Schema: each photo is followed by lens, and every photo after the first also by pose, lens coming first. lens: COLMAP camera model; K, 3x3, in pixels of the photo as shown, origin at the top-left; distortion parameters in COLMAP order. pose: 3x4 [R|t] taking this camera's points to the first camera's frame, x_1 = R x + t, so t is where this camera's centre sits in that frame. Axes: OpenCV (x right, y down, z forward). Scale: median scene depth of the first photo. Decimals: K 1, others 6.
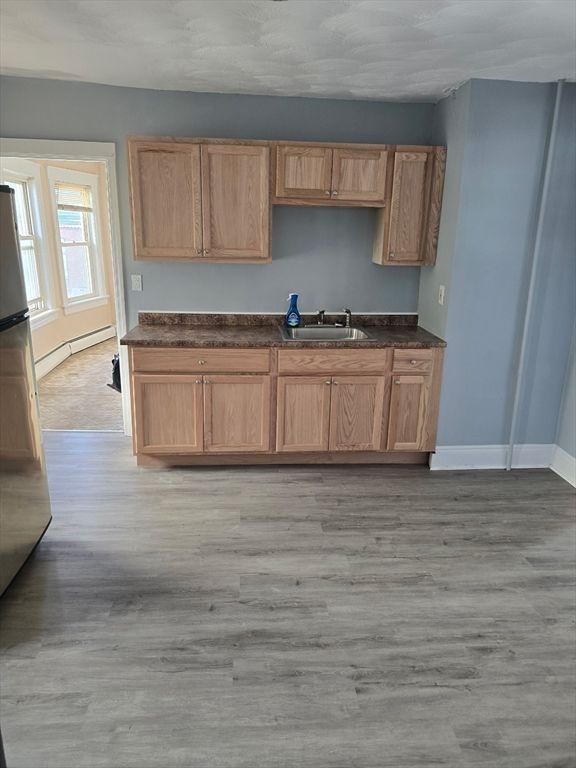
lens RADIAL K [[517.0, 0, 286.7], [0, 517.0, 377.0], [0, 0, 1]] dist [0.038268, -0.028115]
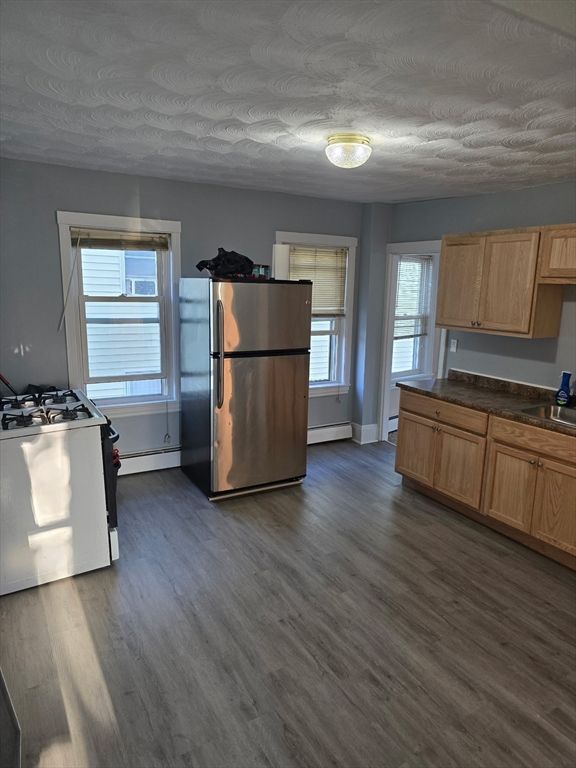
lens RADIAL K [[517.0, 0, 287.0], [0, 517.0, 385.9], [0, 0, 1]] dist [0.038268, -0.028115]
pose [[0.434965, 0.168233, -0.884592, 0.839696], [-0.263437, 0.963184, 0.053644, -0.066200], [0.861049, 0.209701, 0.463270, 0.137896]]
